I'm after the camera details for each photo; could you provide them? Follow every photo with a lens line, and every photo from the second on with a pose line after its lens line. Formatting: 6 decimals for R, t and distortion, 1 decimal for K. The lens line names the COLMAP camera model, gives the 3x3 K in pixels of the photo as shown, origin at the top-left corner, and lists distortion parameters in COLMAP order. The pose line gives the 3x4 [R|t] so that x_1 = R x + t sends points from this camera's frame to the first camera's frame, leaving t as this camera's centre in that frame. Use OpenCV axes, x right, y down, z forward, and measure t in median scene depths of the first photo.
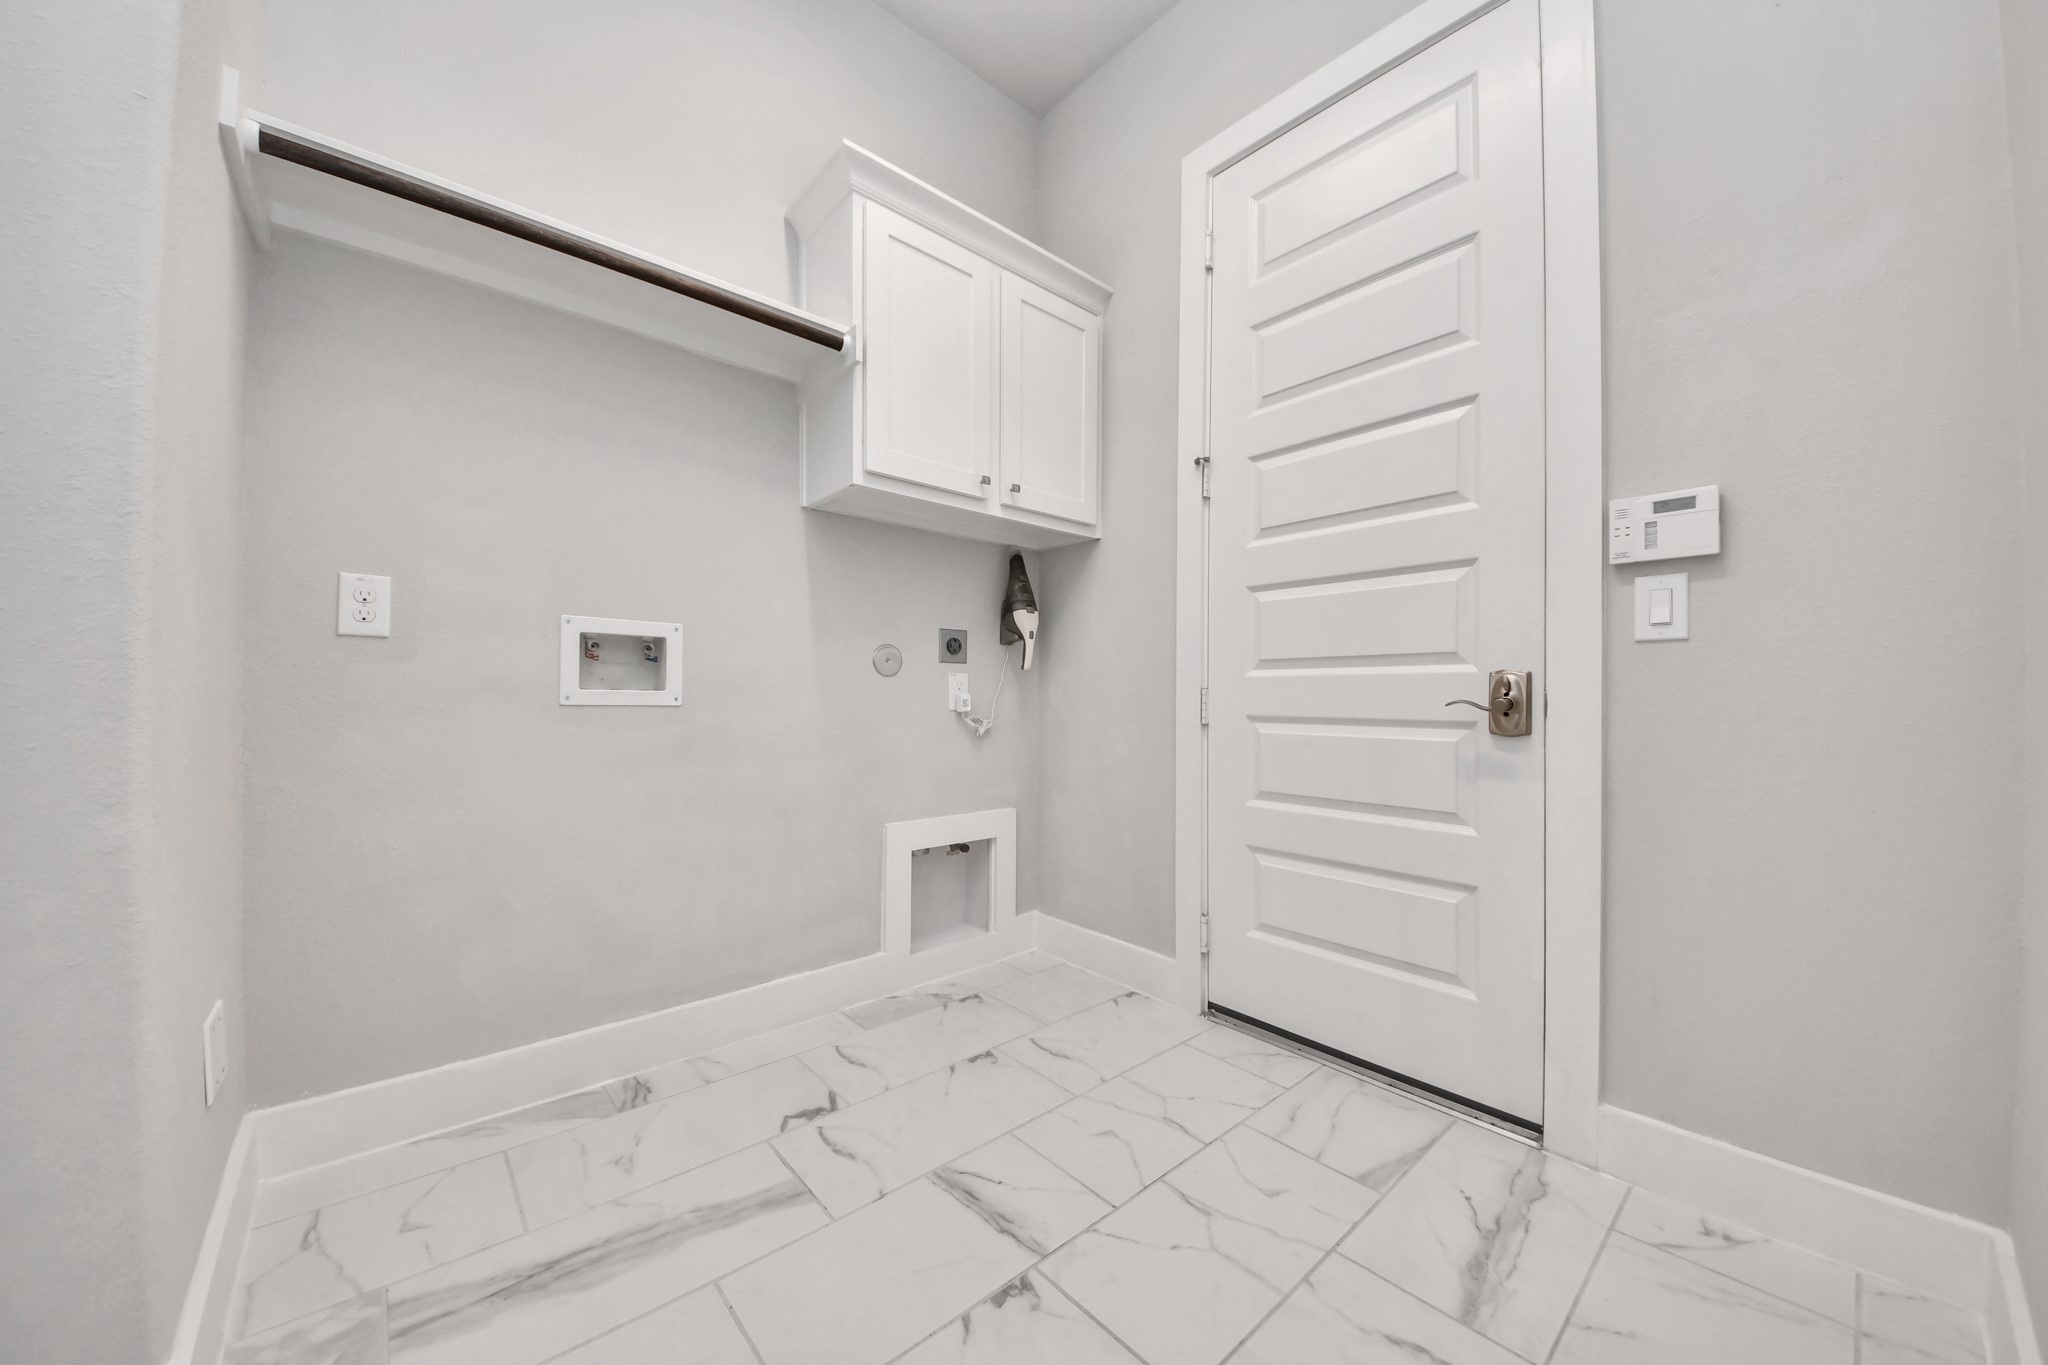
lens RADIAL K [[733.6, 0, 1021.7], [0, 733.6, 686.8], [0, 0, 1]] dist [0.022188, -0.012482]
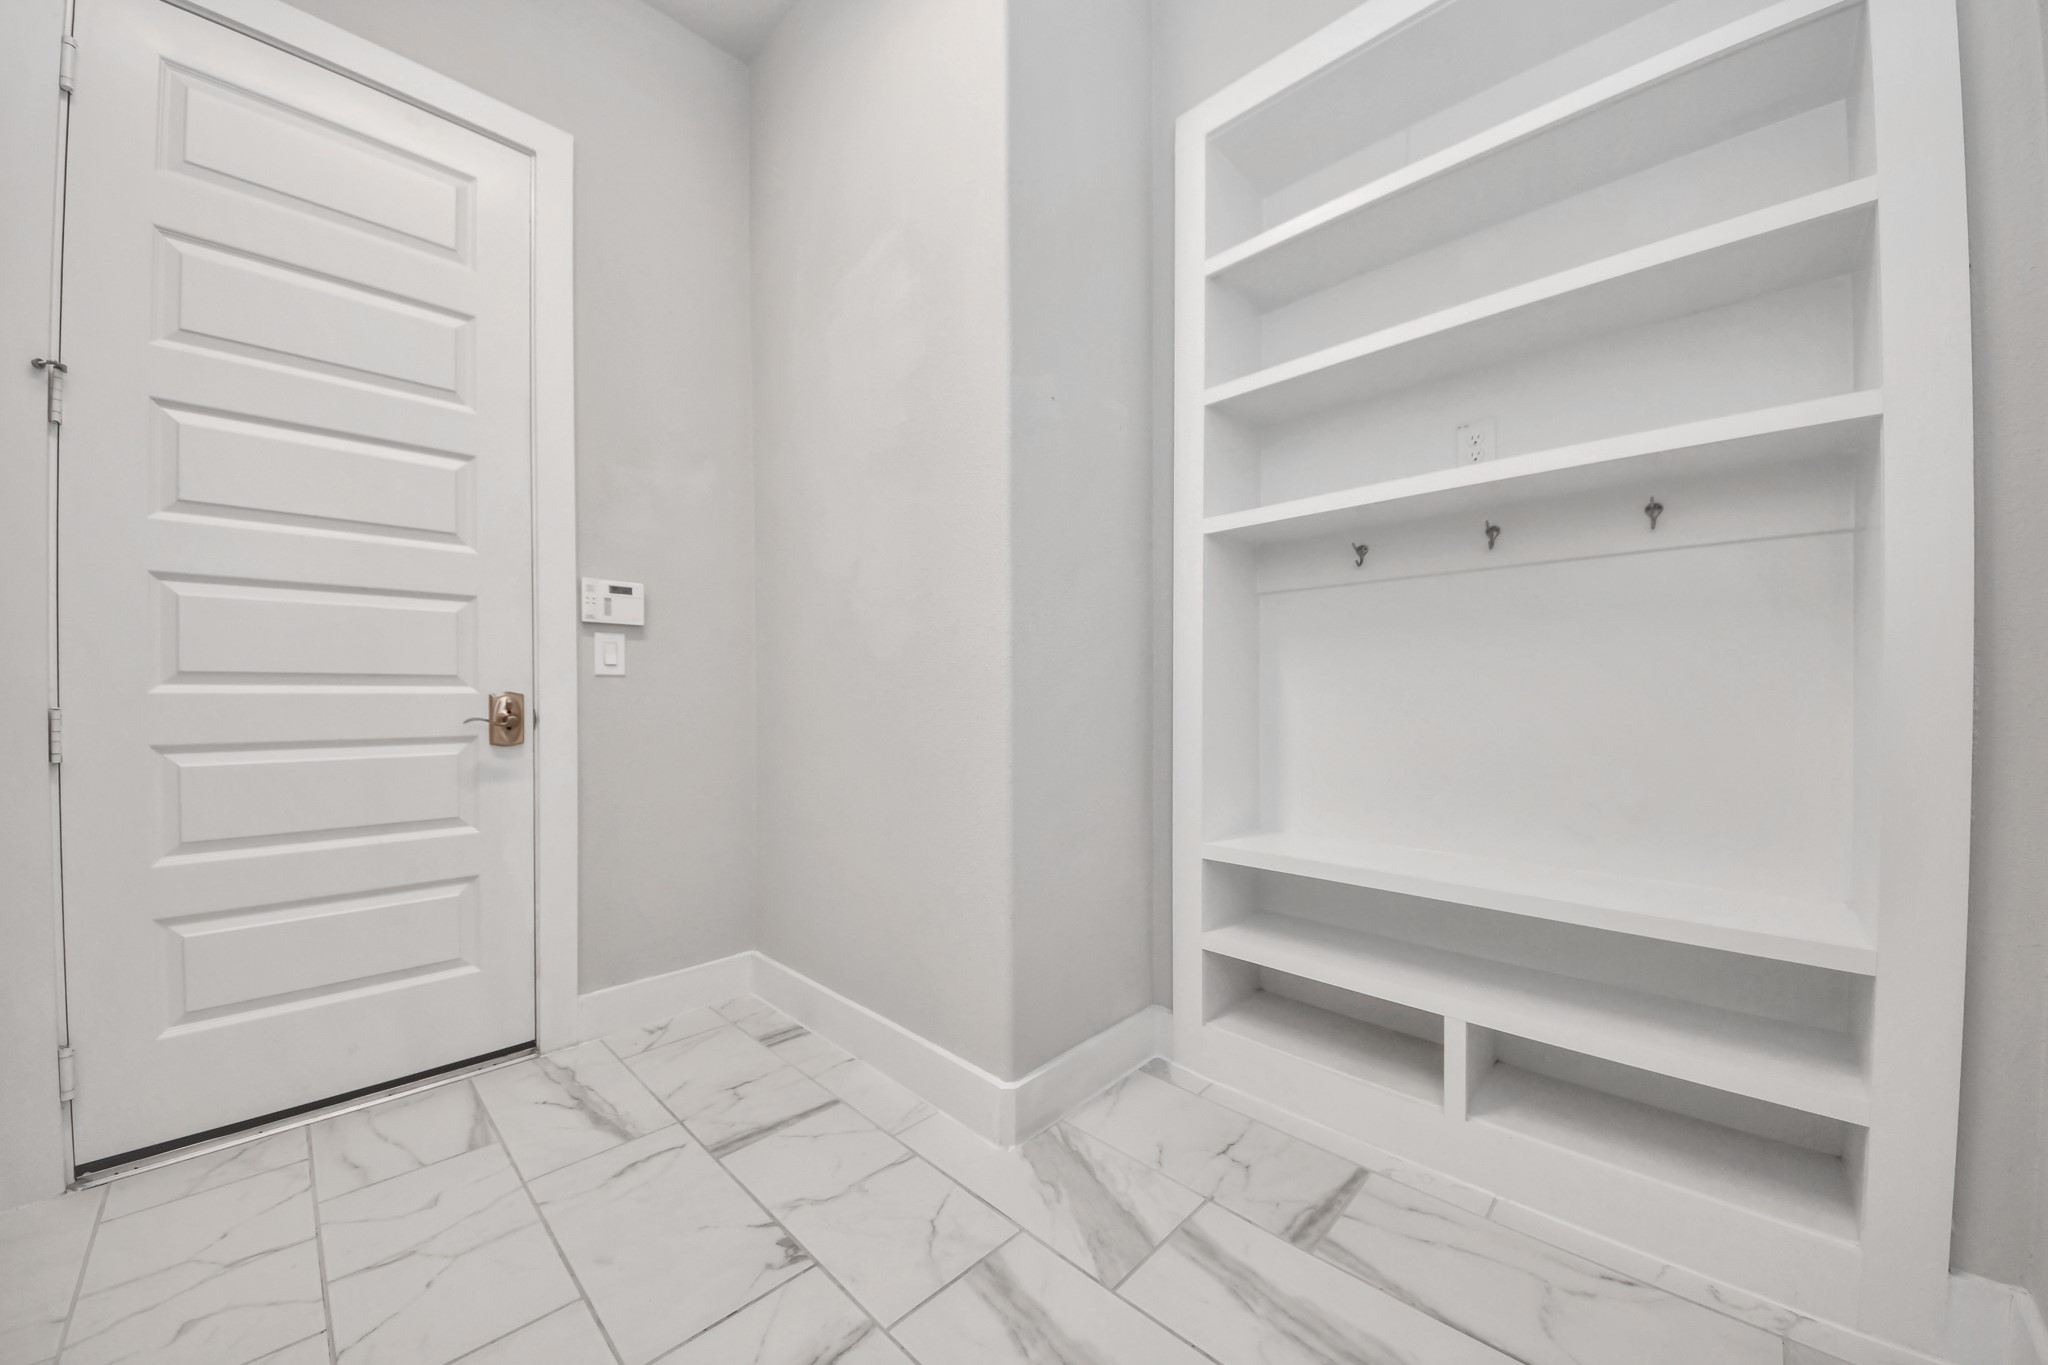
lens RADIAL K [[733.6, 0, 1021.7], [0, 733.6, 686.8], [0, 0, 1]] dist [0.022188, -0.012482]
pose [[-0.068366, 0.012913, 0.997577, -0.697884], [-0.011176, 0.999844, -0.013708, -0.027299], [-0.997598, -0.012086, -0.068211, 0.242619]]
